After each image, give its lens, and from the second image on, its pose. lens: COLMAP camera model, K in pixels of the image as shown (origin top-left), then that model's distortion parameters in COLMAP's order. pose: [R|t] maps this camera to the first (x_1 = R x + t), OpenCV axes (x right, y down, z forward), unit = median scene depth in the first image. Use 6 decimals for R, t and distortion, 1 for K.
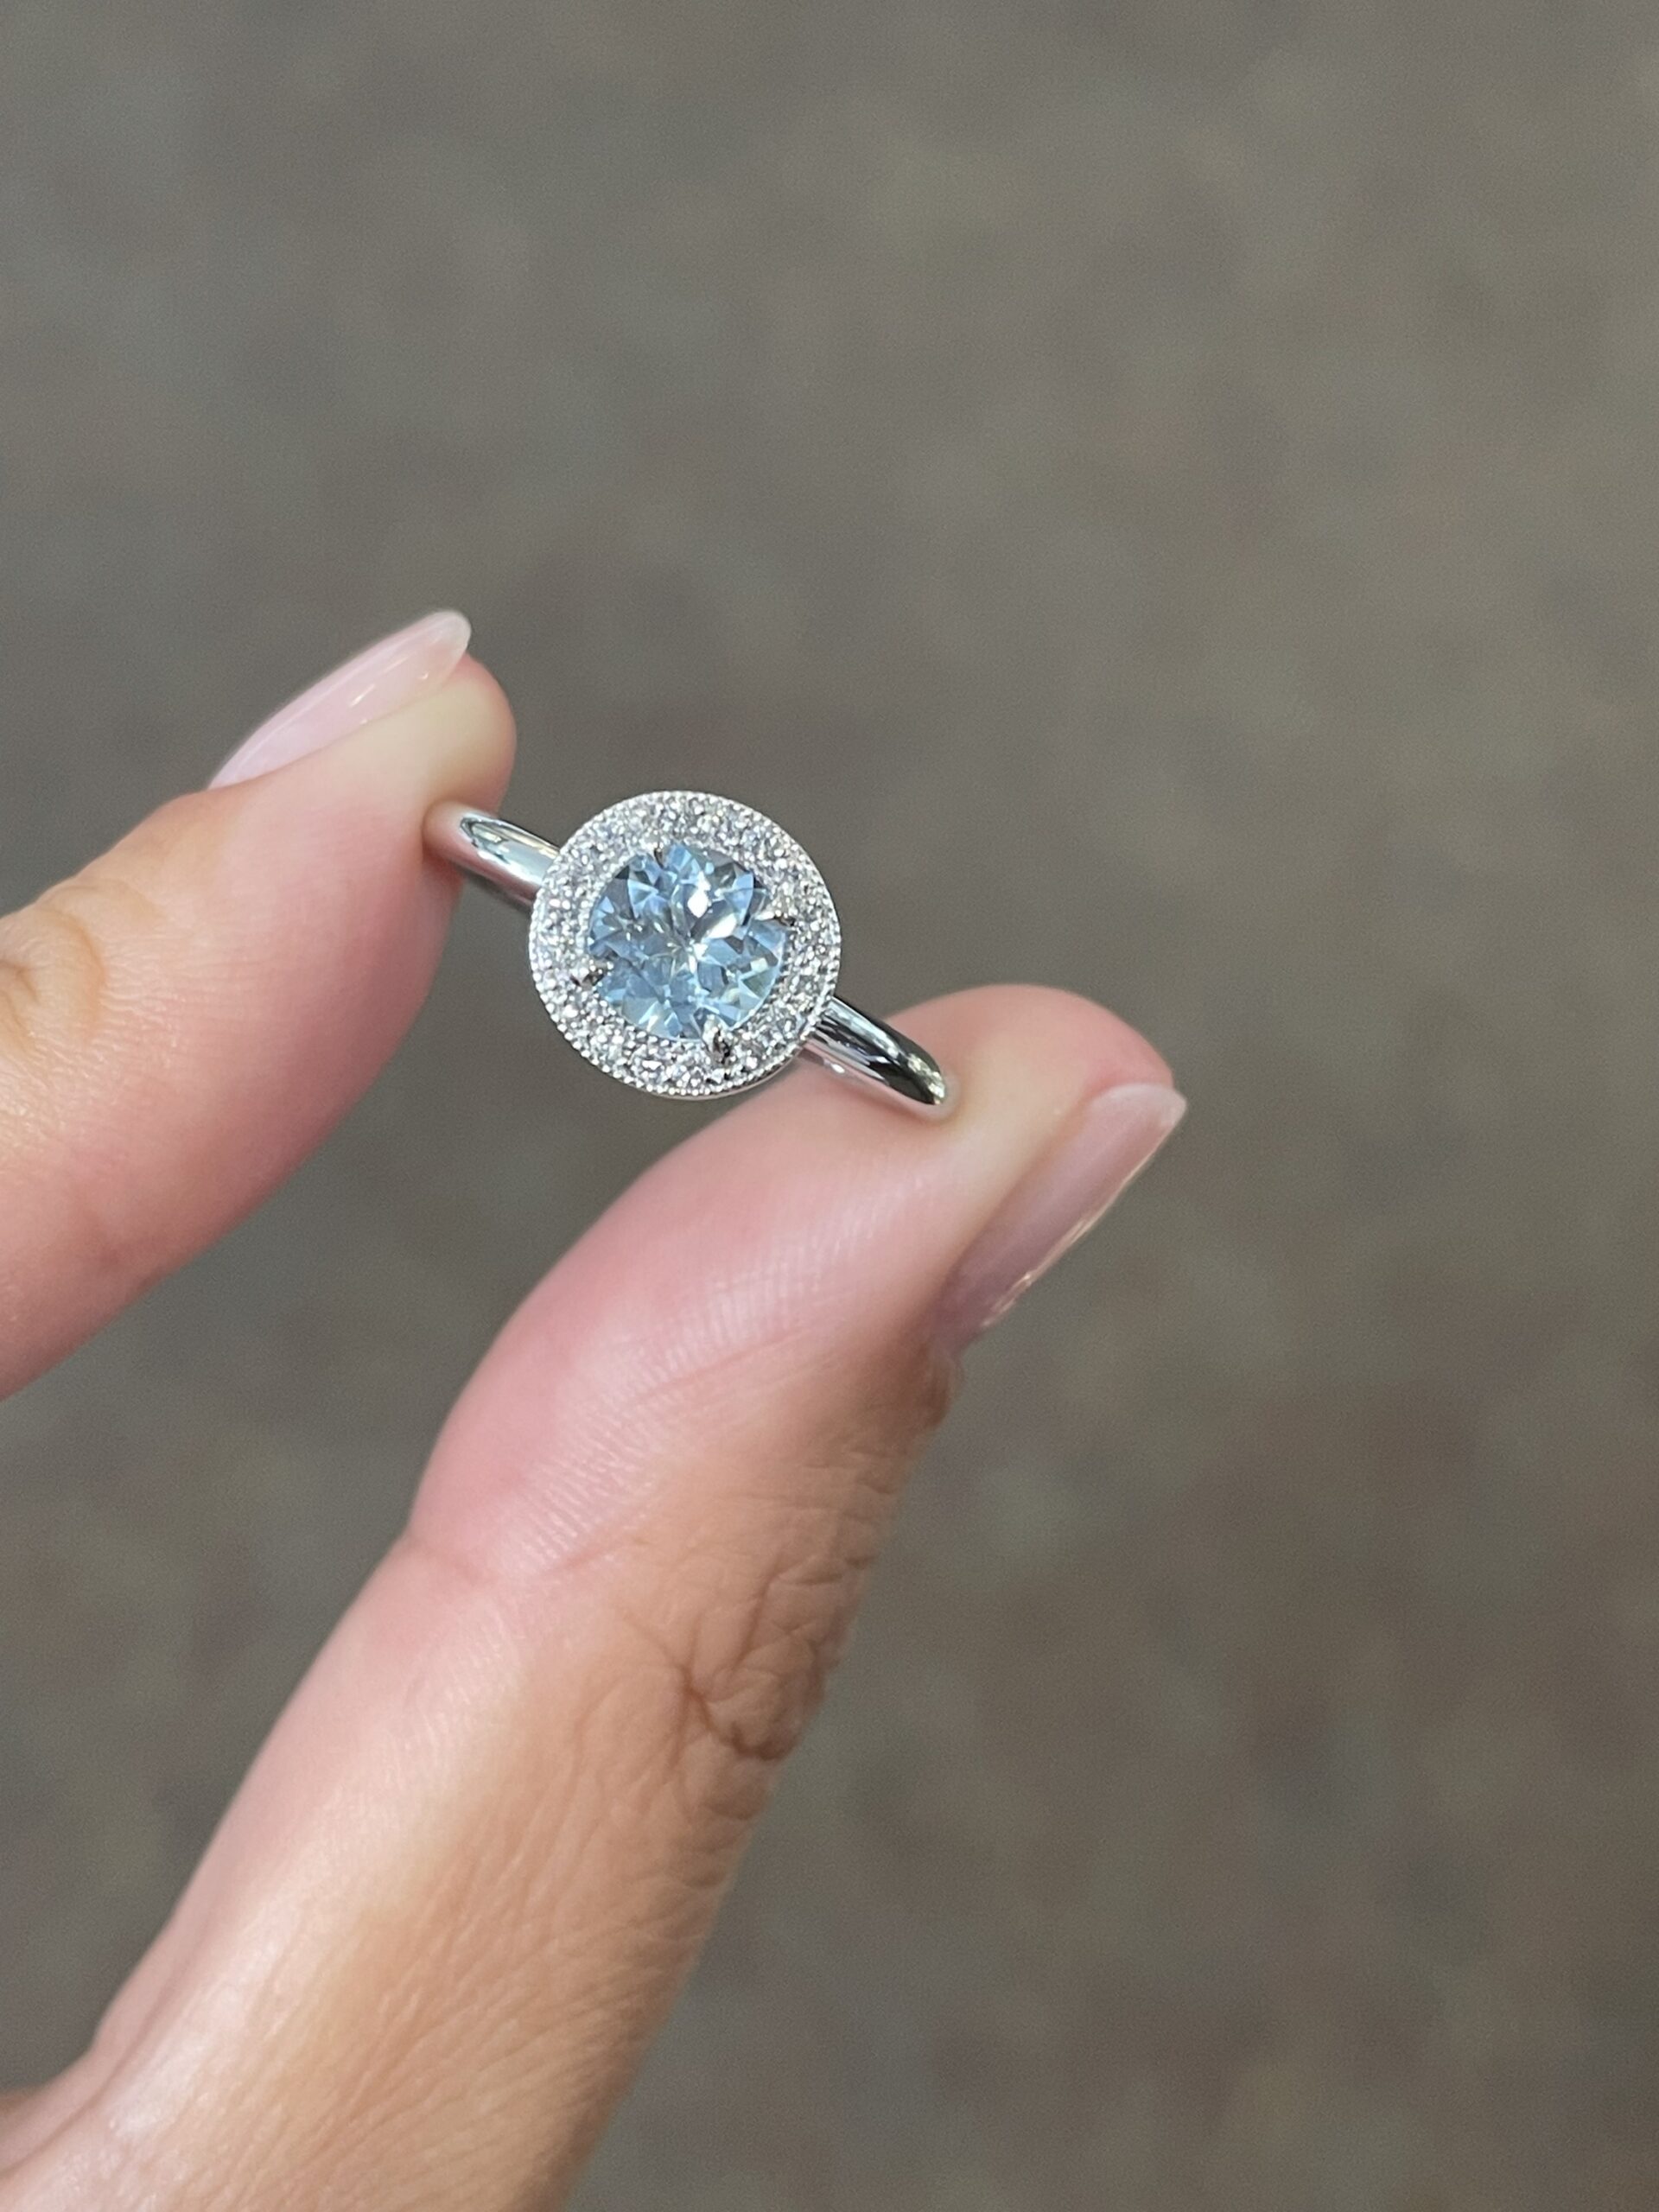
lens RADIAL K [[3315.3, 0, 938.1], [0, 3315.3, 1102.6], [0, 0, 1]] dist [0.009126, -0.088913]
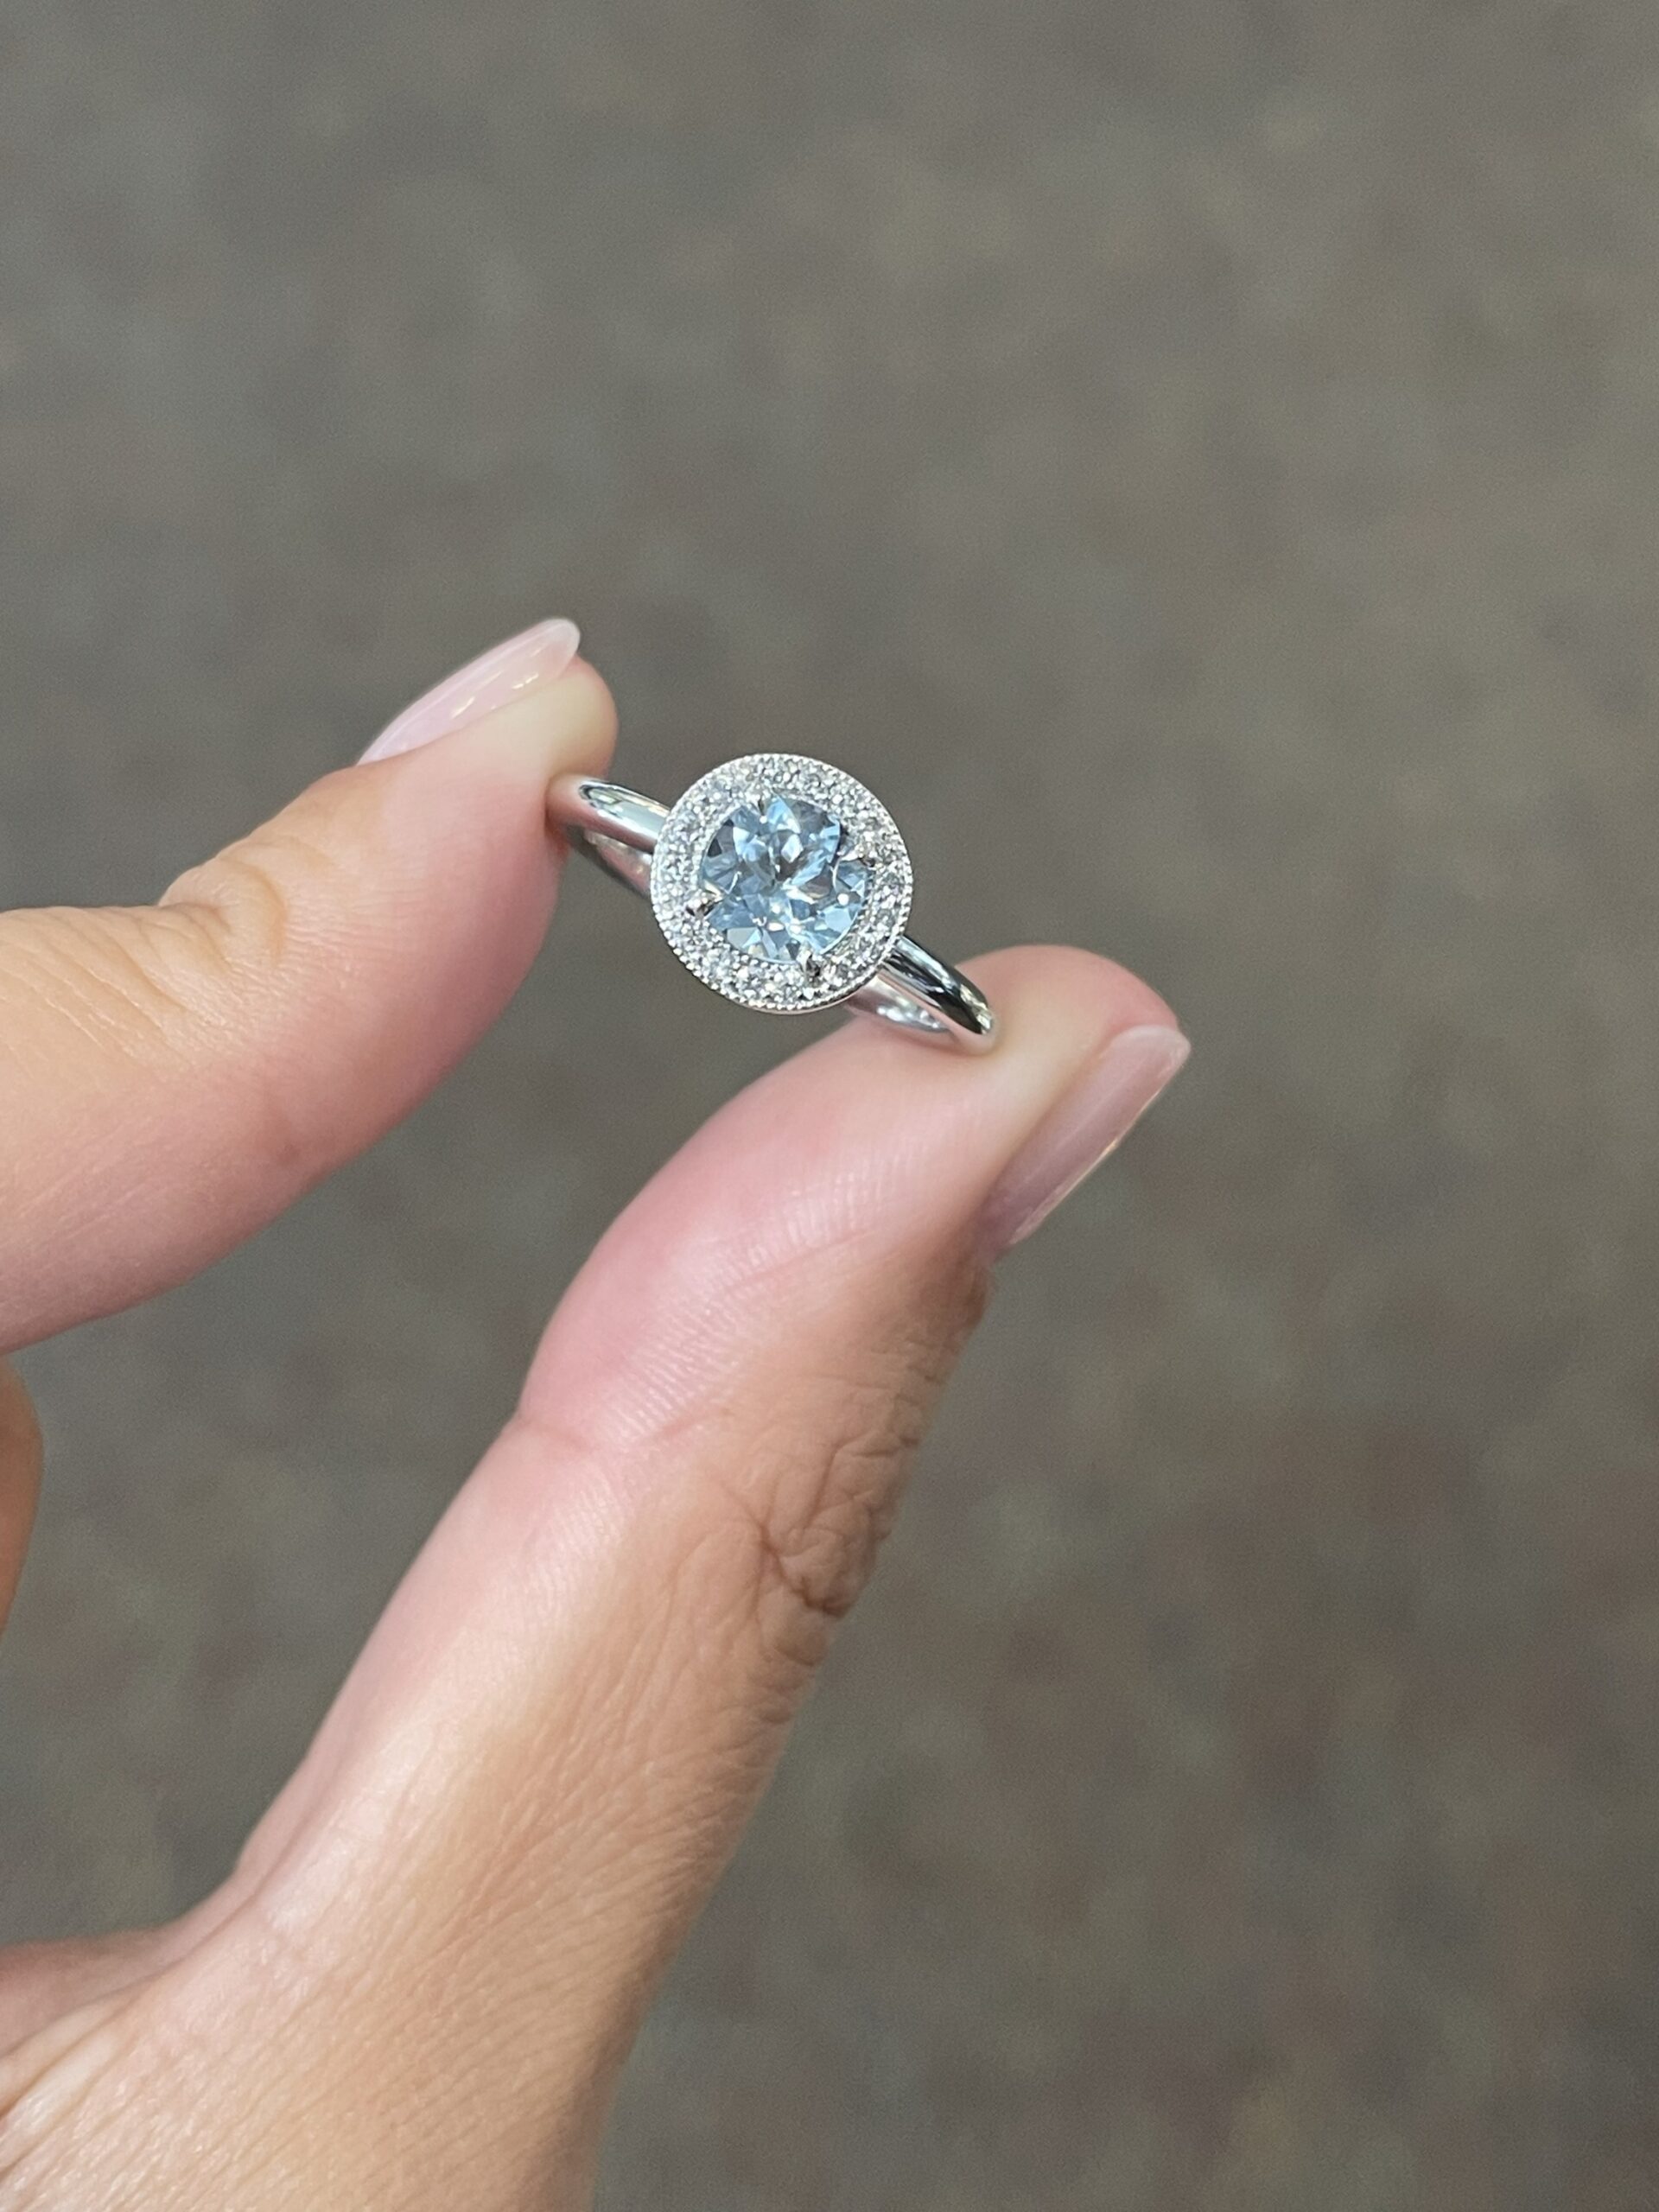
lens RADIAL K [[3315.3, 0, 938.1], [0, 3315.3, 1102.6], [0, 0, 1]] dist [0.009126, -0.088913]
pose [[1.000000, 0.000678, -0.000146, -0.015830], [-0.000680, 0.999941, -0.010860, 0.036518], [0.000139, 0.010860, 0.999941, -0.158879]]
